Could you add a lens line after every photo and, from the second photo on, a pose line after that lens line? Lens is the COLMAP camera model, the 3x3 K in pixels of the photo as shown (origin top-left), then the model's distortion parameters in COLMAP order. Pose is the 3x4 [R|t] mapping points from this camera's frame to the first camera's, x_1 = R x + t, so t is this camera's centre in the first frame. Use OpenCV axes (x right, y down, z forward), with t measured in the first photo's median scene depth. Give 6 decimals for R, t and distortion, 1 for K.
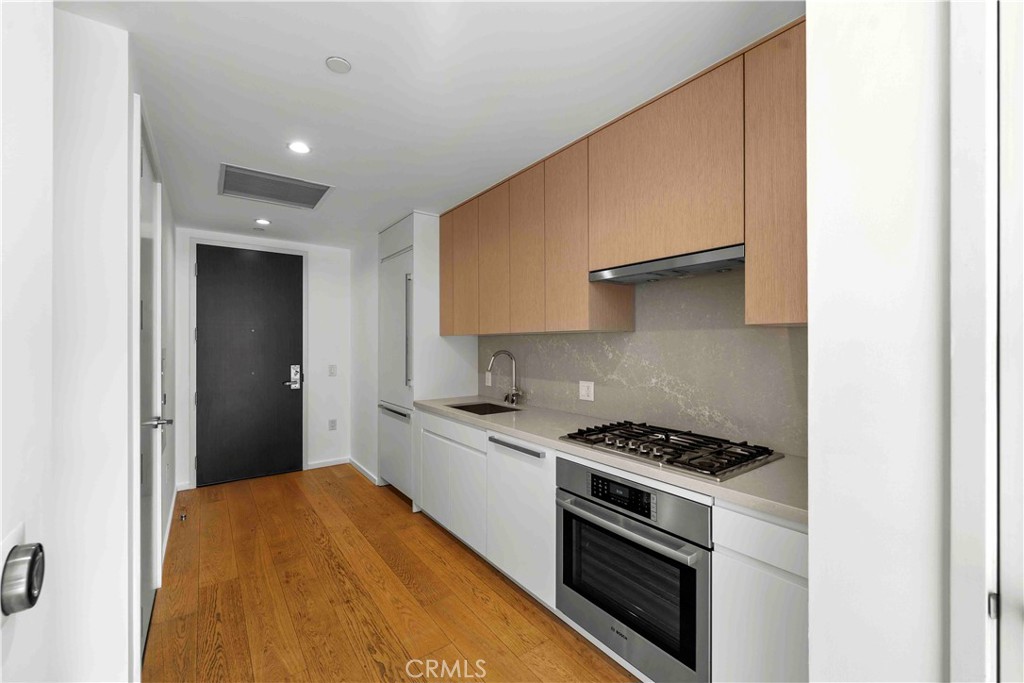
lens RADIAL K [[417.0, 0, 507.3], [0, 417.0, 344.6], [0, 0, 1]] dist [-0.000031, -0.000289]
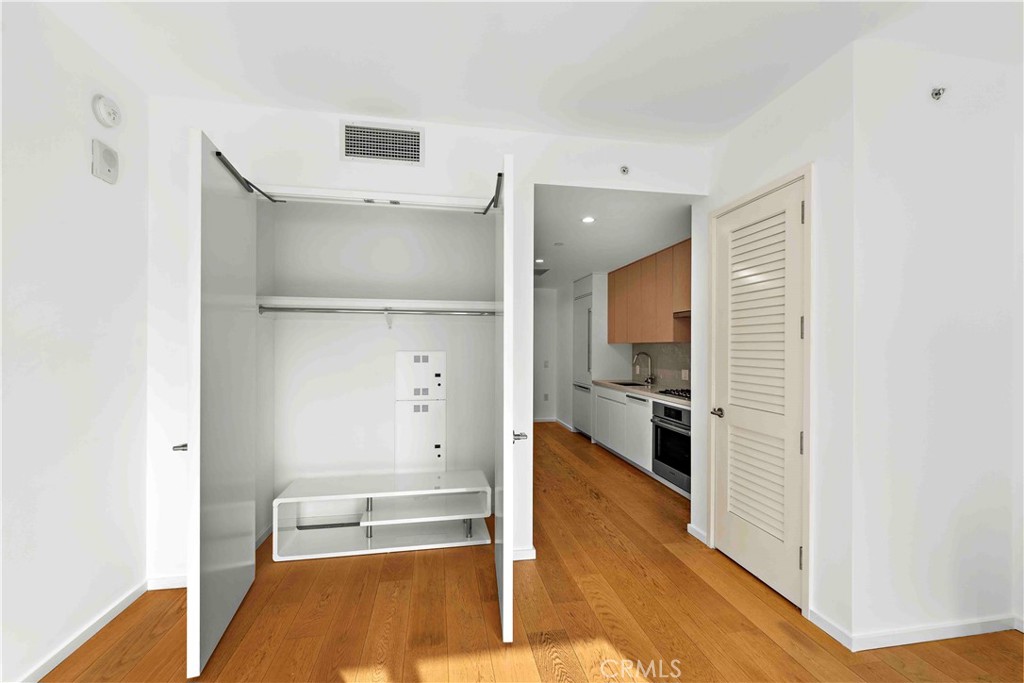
lens RADIAL K [[417.0, 0, 507.3], [0, 417.0, 344.6], [0, 0, 1]] dist [-0.000031, -0.000289]
pose [[0.897501, 0.000023, -0.441012, 0.250234], [-0.004699, 0.999944, -0.009511, 0.001536], [0.440987, 0.010609, 0.897451, -0.805431]]
